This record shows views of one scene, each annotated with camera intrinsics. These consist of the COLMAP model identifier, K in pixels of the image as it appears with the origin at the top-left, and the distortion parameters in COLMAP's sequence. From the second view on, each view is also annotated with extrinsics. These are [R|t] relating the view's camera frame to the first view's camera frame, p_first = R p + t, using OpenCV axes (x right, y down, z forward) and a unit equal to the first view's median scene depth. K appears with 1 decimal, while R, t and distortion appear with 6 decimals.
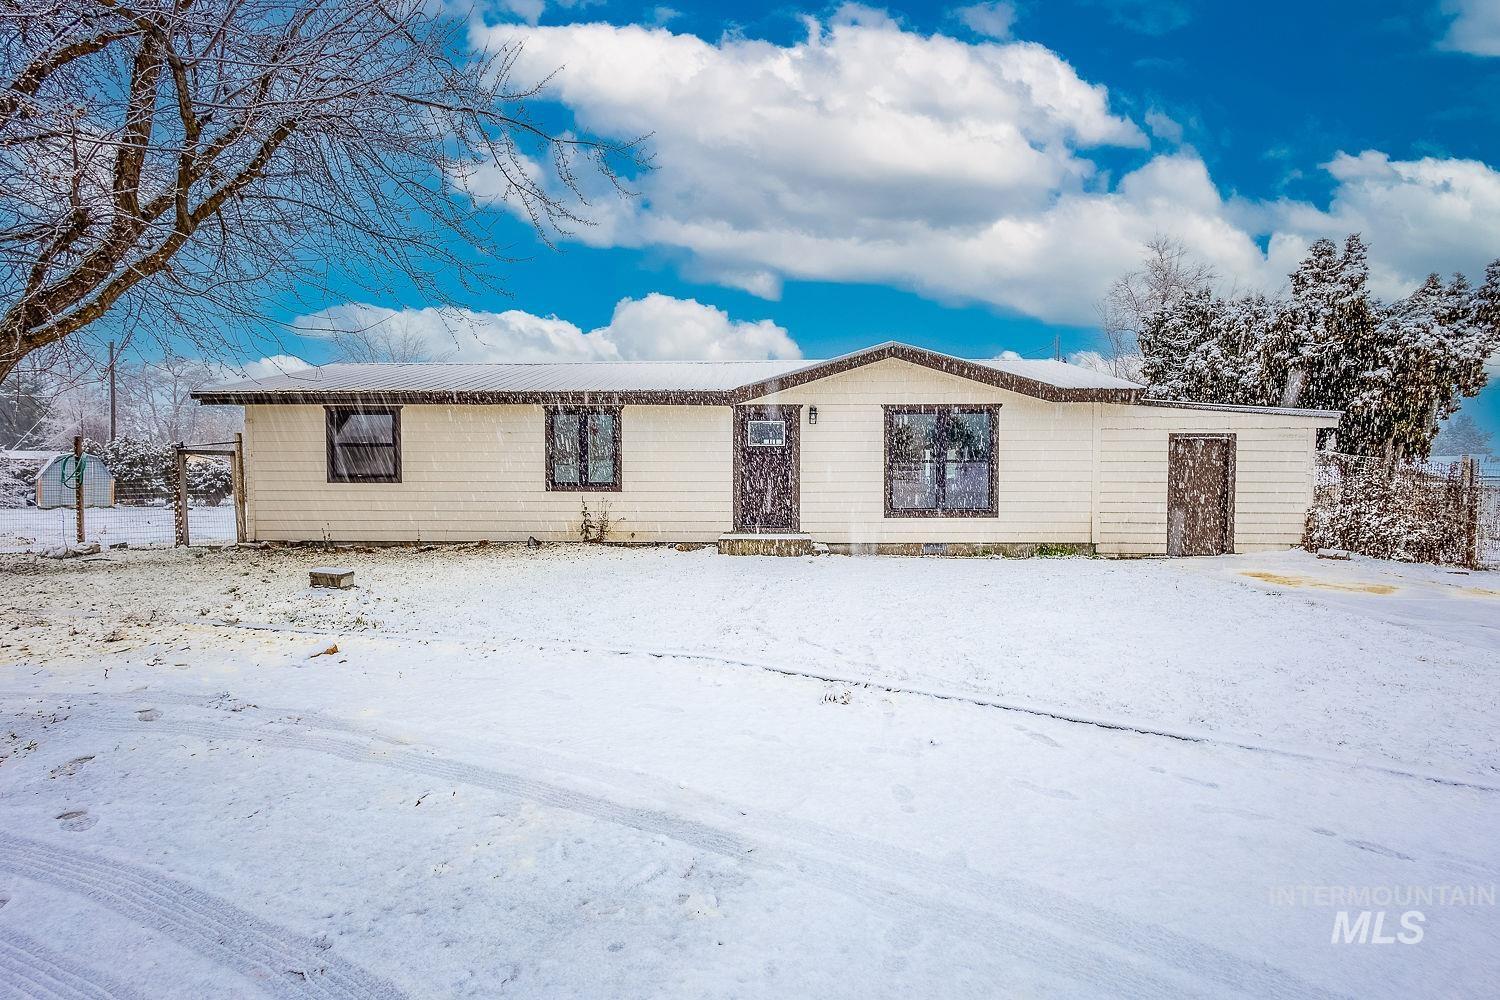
lens RADIAL K [[698.6, 0, 750.0], [0, 698.6, 500.0], [0, 0, 1]] dist [0.003610, 0.000333]
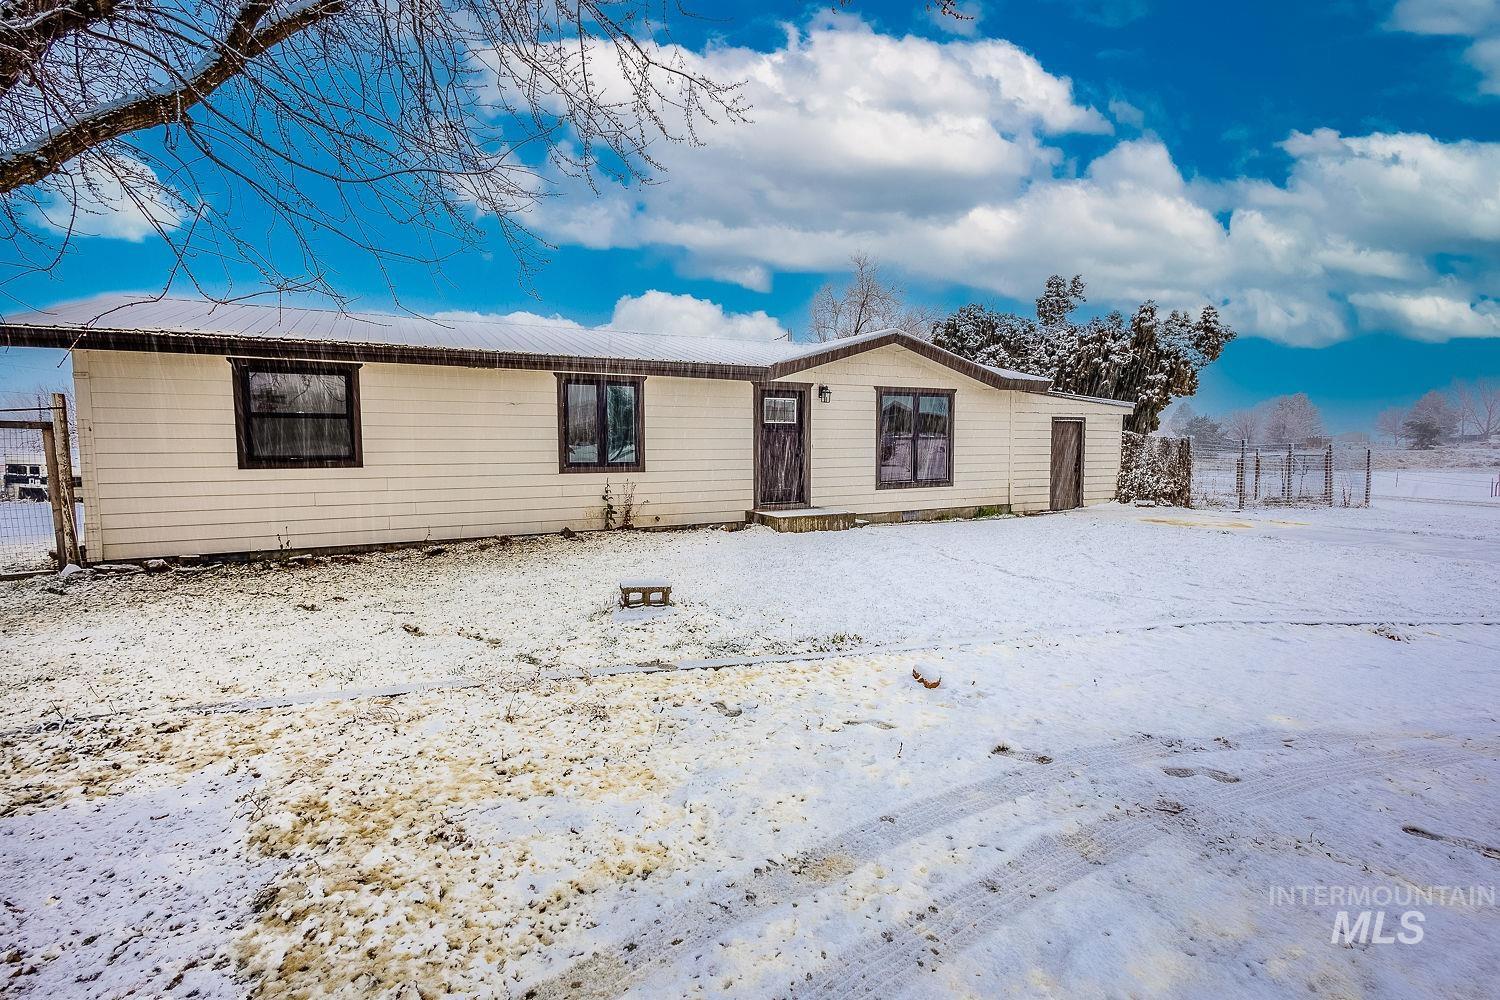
lens RADIAL K [[698.6, 0, 750.0], [0, 698.6, 500.0], [0, 0, 1]] dist [0.003610, 0.000333]
pose [[0.869390, -0.044026, 0.492161, -0.516854], [0.020753, 0.998397, 0.052651, -0.020597], [-0.493690, -0.035560, 0.868911, 0.145481]]
